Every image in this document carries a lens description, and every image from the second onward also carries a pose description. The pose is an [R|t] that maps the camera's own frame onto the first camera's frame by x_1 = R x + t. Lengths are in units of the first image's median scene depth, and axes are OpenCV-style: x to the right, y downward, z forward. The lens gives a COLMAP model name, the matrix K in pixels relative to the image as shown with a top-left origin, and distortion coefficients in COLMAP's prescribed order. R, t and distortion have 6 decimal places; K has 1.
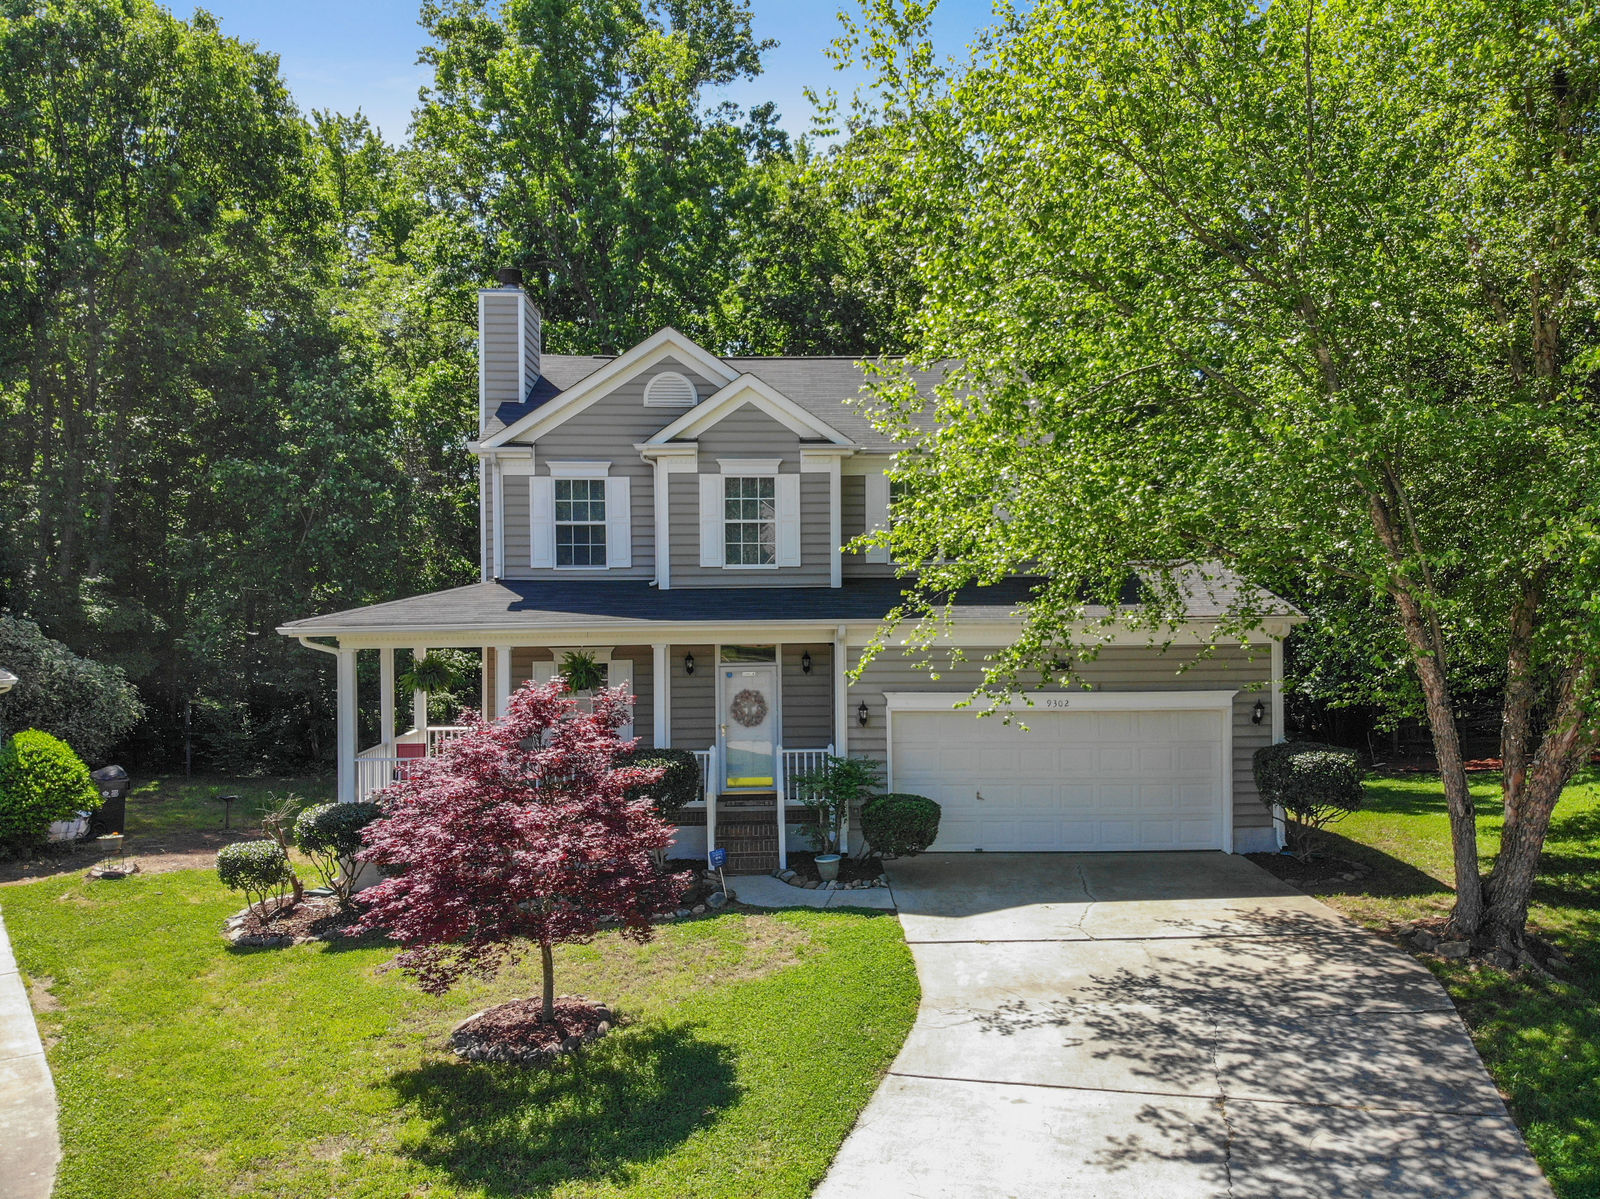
lens RADIAL K [[1191.0, 0, 805.9], [0, 1191.0, 594.7], [0, 0, 1]] dist [0.047307, -0.168303]
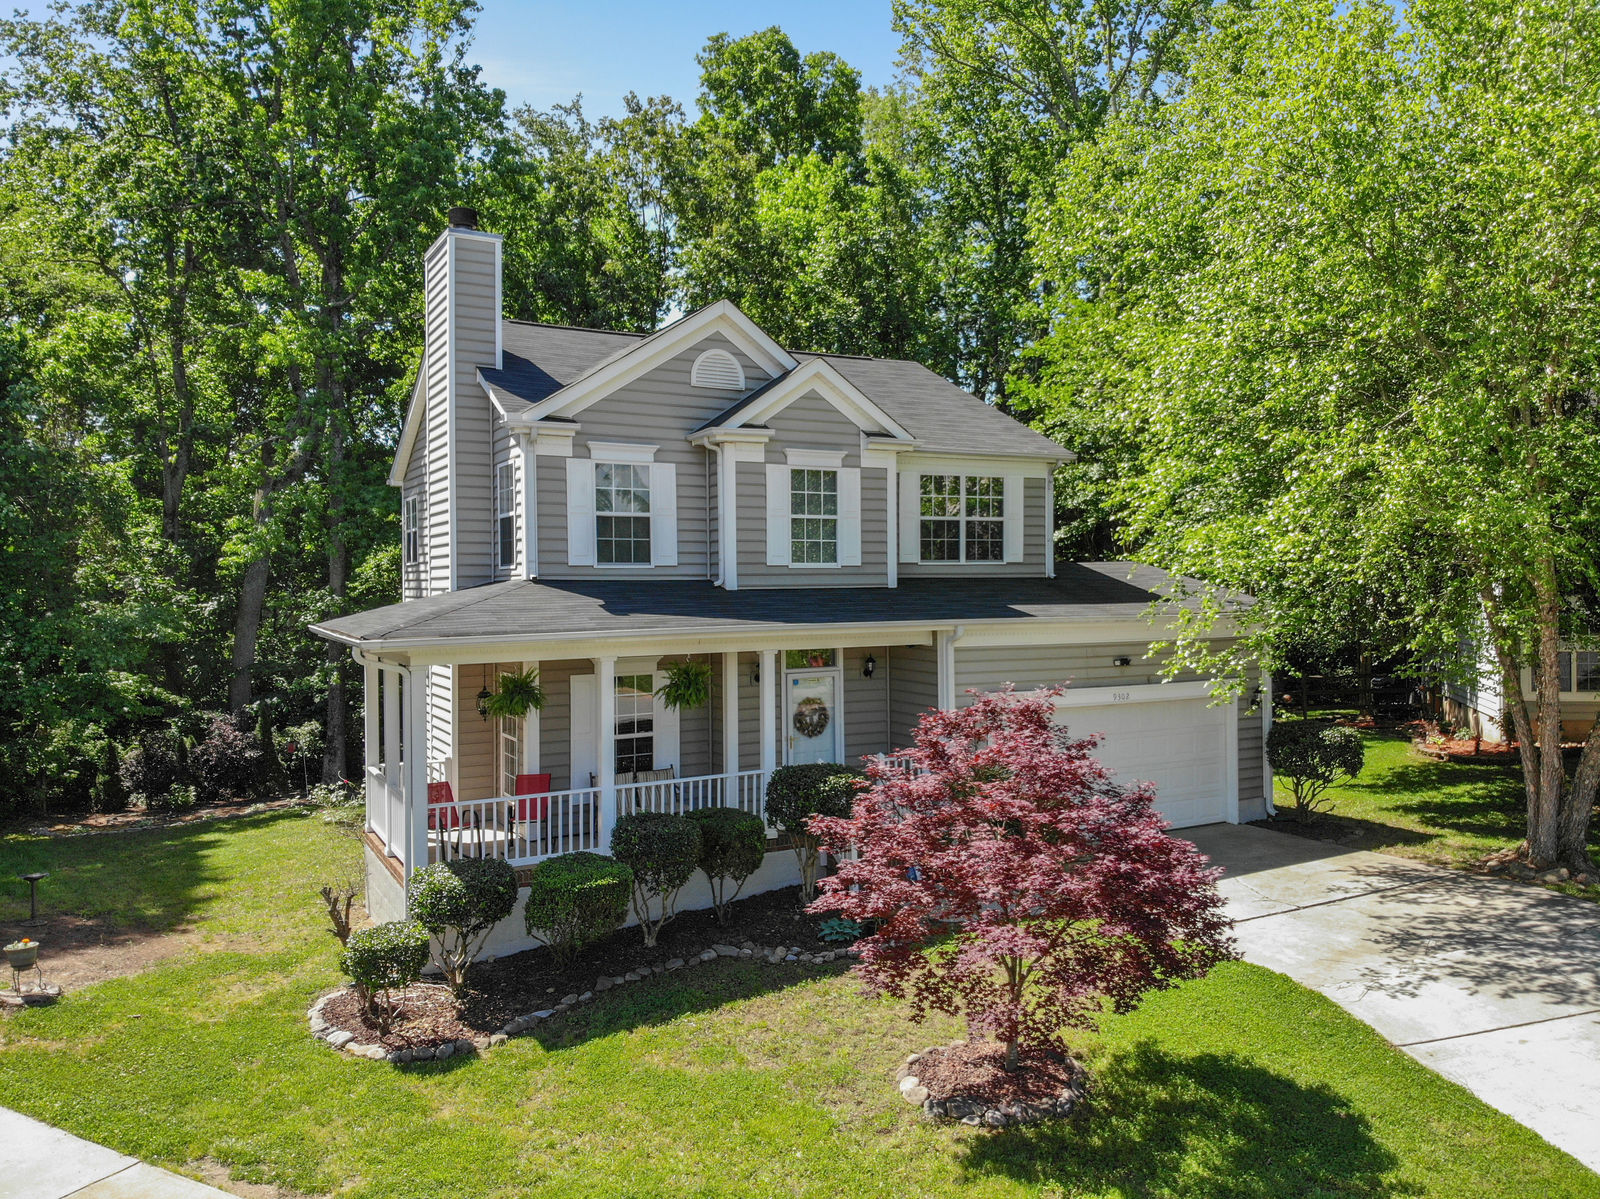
lens RADIAL K [[1208.3, 0, 823.5], [0, 1208.3, 584.4], [0, 0, 1]] dist [0.048569, -0.170280]
pose [[0.888563, -0.002462, 0.458748, -0.512558], [0.005052, 0.999977, -0.004419, -0.004693], [-0.458727, 0.006244, 0.888556, 0.165808]]
